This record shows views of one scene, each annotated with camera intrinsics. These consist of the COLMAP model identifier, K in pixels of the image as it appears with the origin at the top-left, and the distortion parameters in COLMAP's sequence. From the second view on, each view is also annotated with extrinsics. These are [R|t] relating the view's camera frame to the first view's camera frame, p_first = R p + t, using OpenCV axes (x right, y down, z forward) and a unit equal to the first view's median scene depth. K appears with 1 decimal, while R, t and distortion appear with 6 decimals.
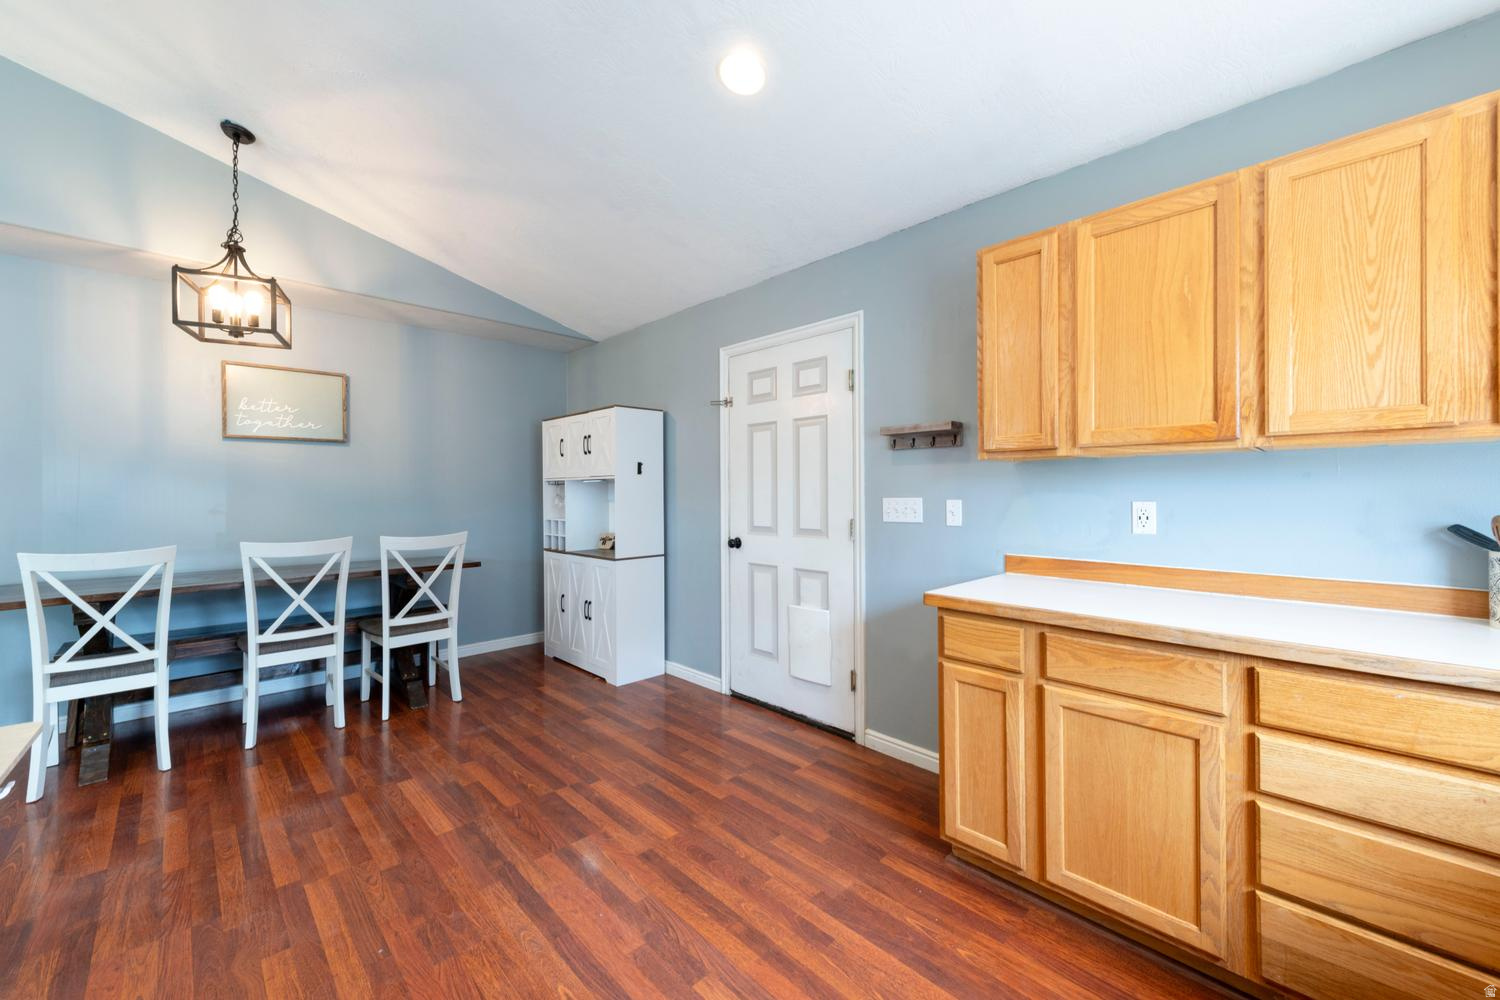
lens RADIAL K [[584.6, 0, 757.7], [0, 584.6, 493.8], [0, 0, 1]] dist [0.006211, -0.001196]
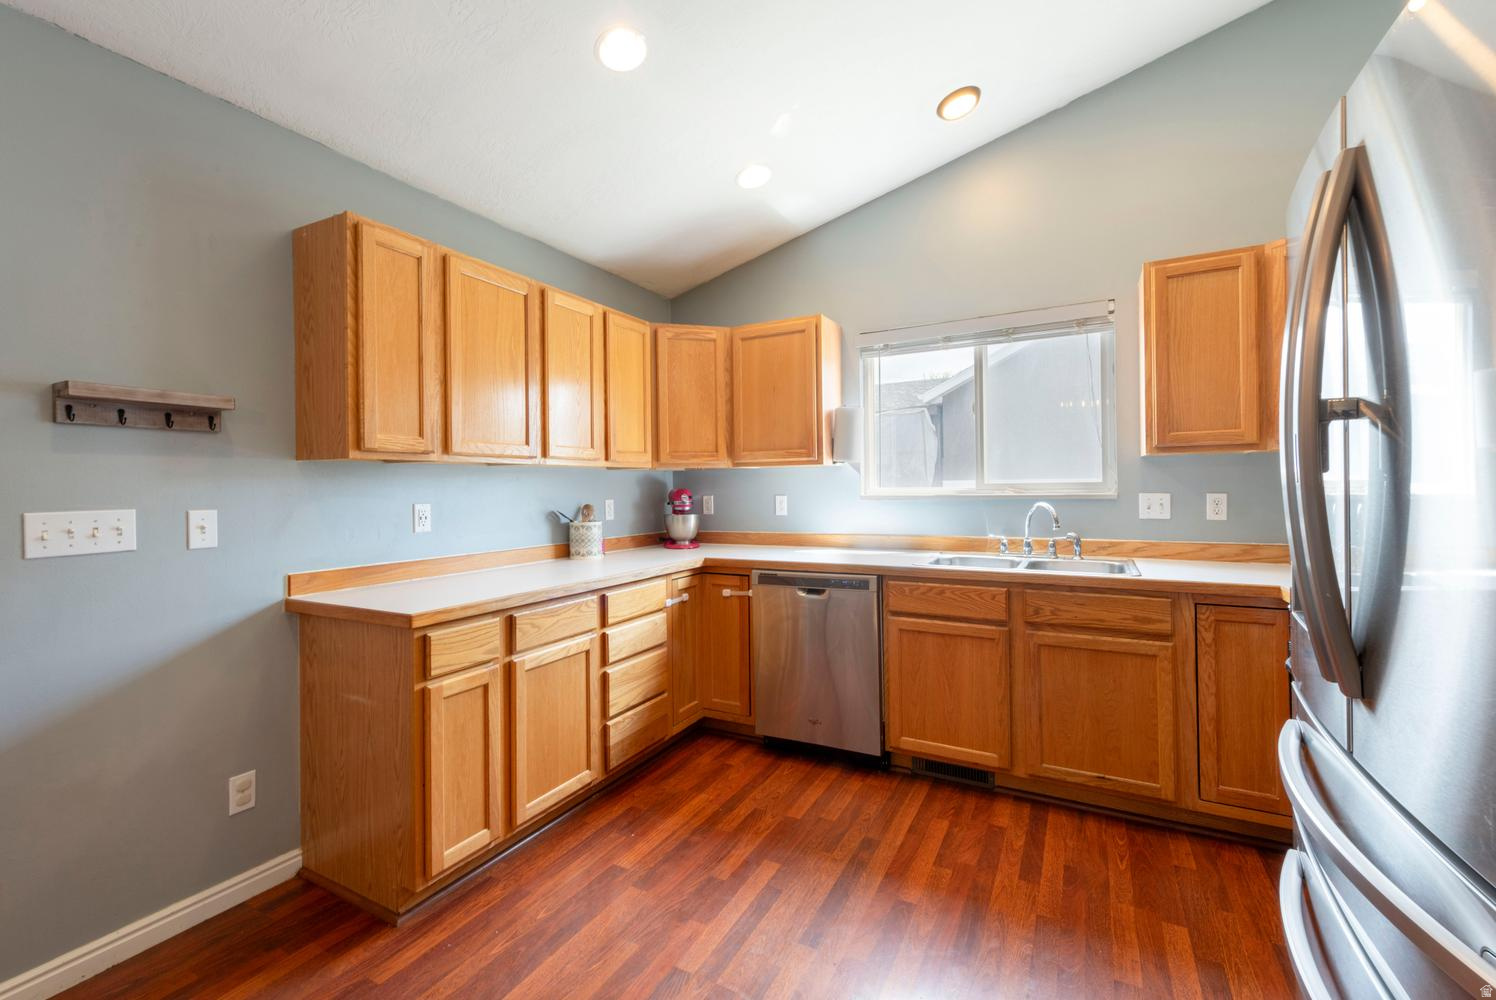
lens RADIAL K [[631.5, 0, 745.3], [0, 631.5, 487.5], [0, 0, 1]] dist [0.009902, -0.001144]
pose [[-0.289919, 0.006587, 0.957029, -0.479683], [0.015935, 0.999871, -0.002055, -0.003648], [-0.956919, 0.014654, -0.289986, 0.517436]]
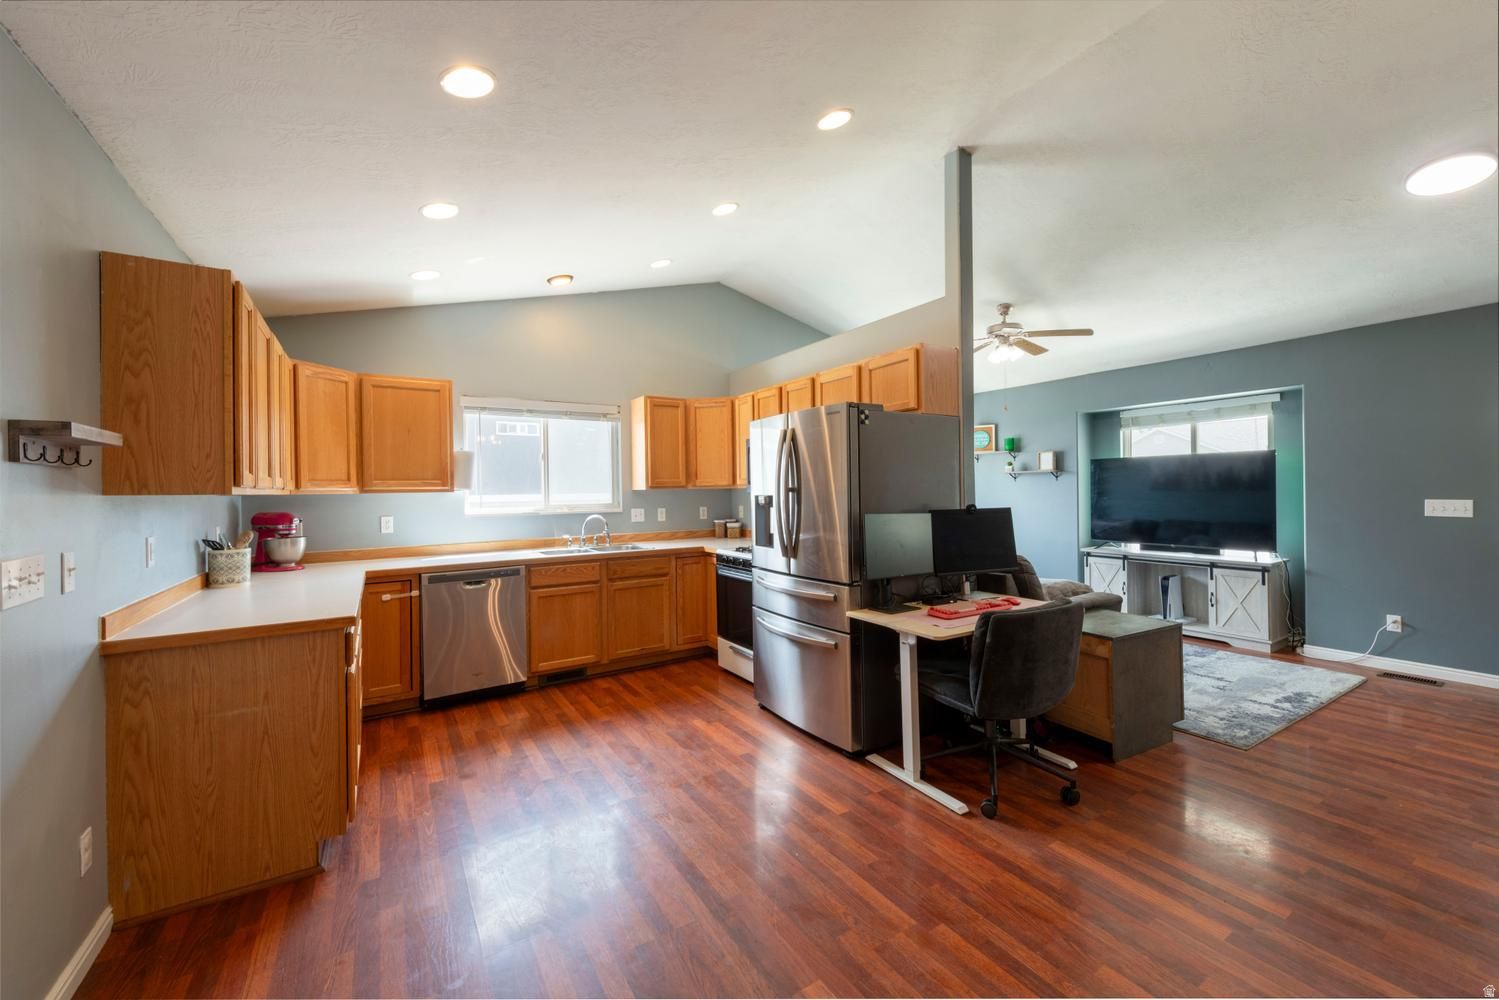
lens RADIAL K [[584.2, 0, 758.0], [0, 584.2, 494.5], [0, 0, 1]] dist [0.006211, -0.001196]
pose [[-0.976917, 0.017208, 0.212924, -0.458891], [0.019387, 0.999779, 0.008146, -0.035492], [-0.212737, 0.012086, -0.977035, 1.250700]]
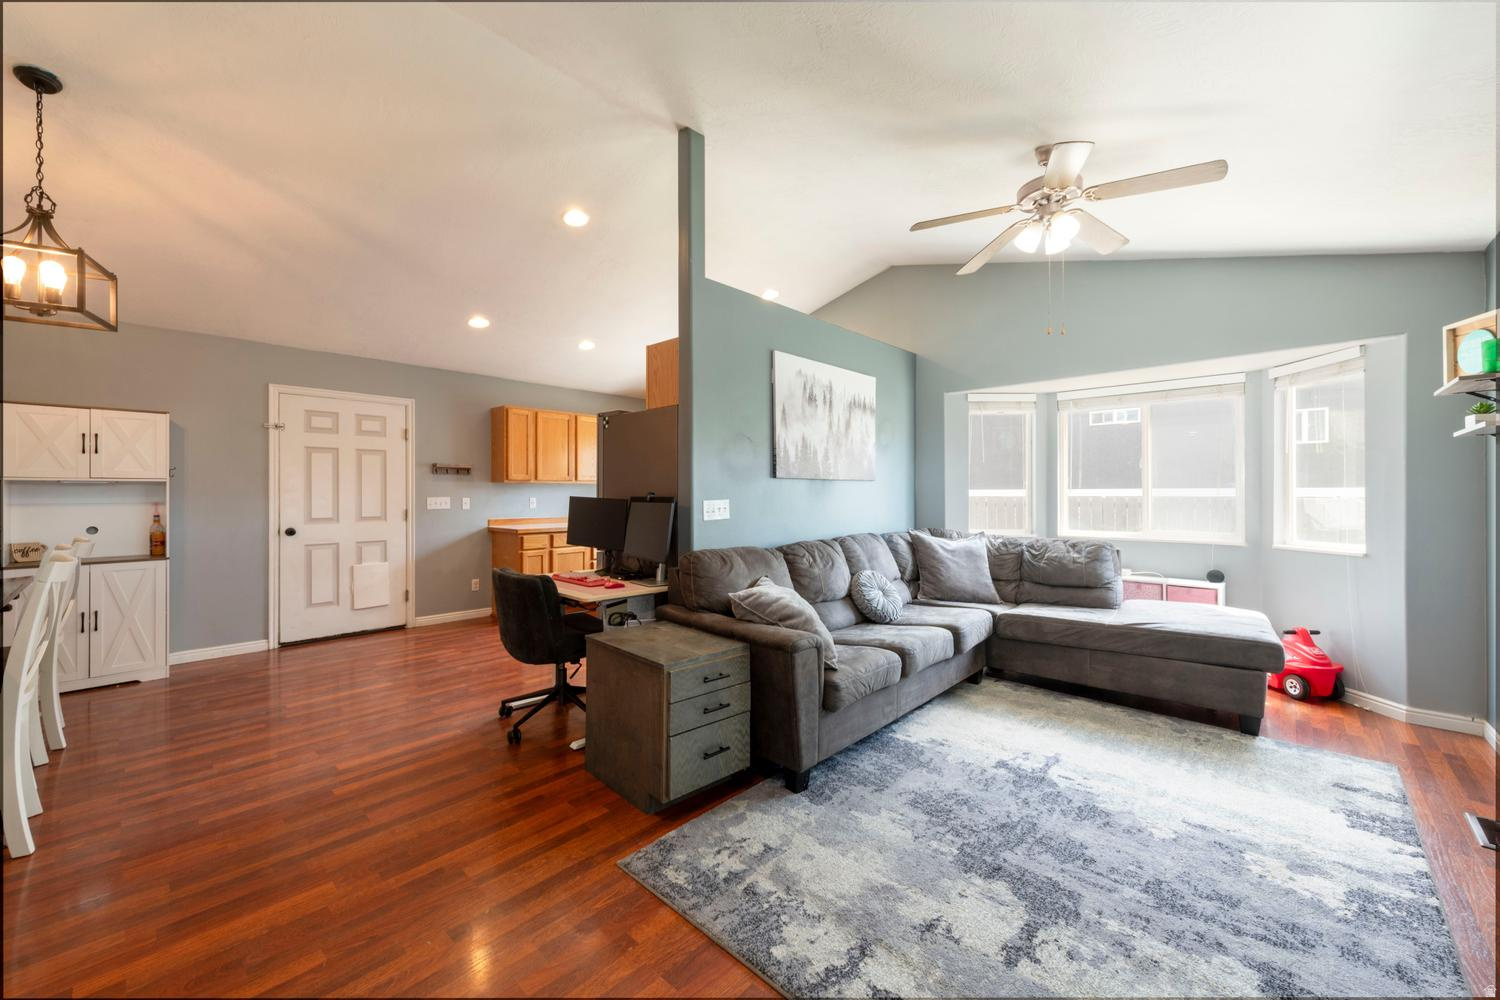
lens RADIAL K [[584.6, 0, 746.9], [0, 584.6, 495.8], [0, 0, 1]] dist [0.006211, -0.001196]
pose [[-0.040812, -0.000198, 0.999167, -1.713444], [0.003783, 0.999993, 0.000353, 0.004631], [-0.999160, 0.003794, -0.040811, -0.008605]]
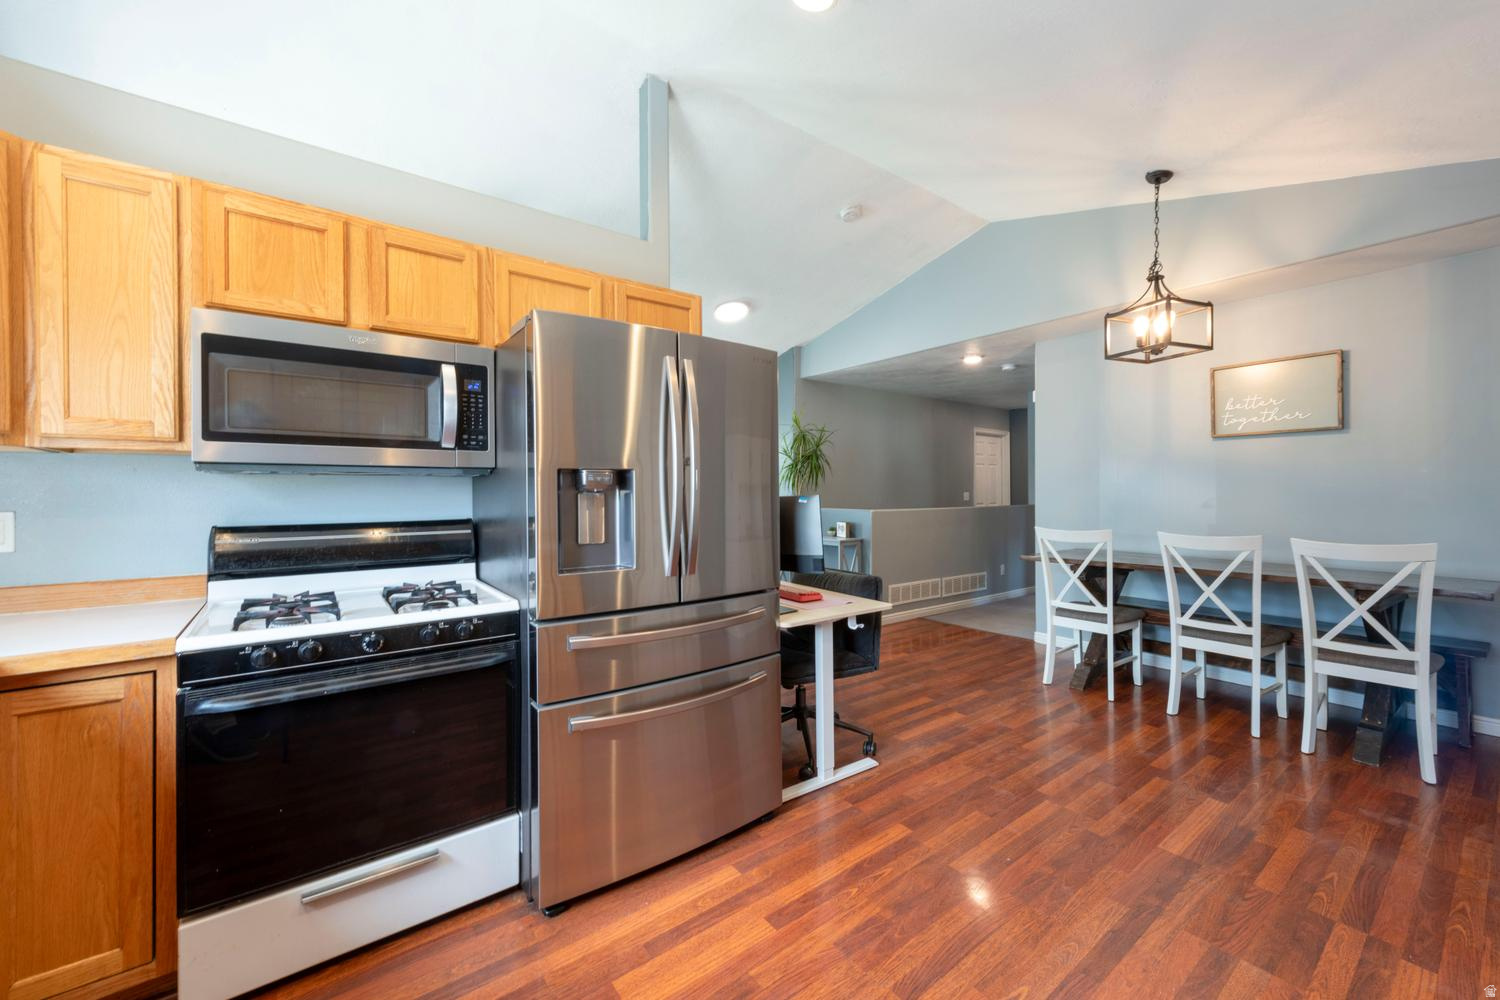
lens RADIAL K [[584.6, 0, 746.4], [0, 584.6, 494.0], [0, 0, 1]] dist [0.006211, -0.001196]
pose [[-0.131911, 0.008547, -0.991225, 0.349909], [0.002334, 0.999963, 0.008312, -0.002327], [0.991259, -0.001217, -0.131926, 0.330881]]
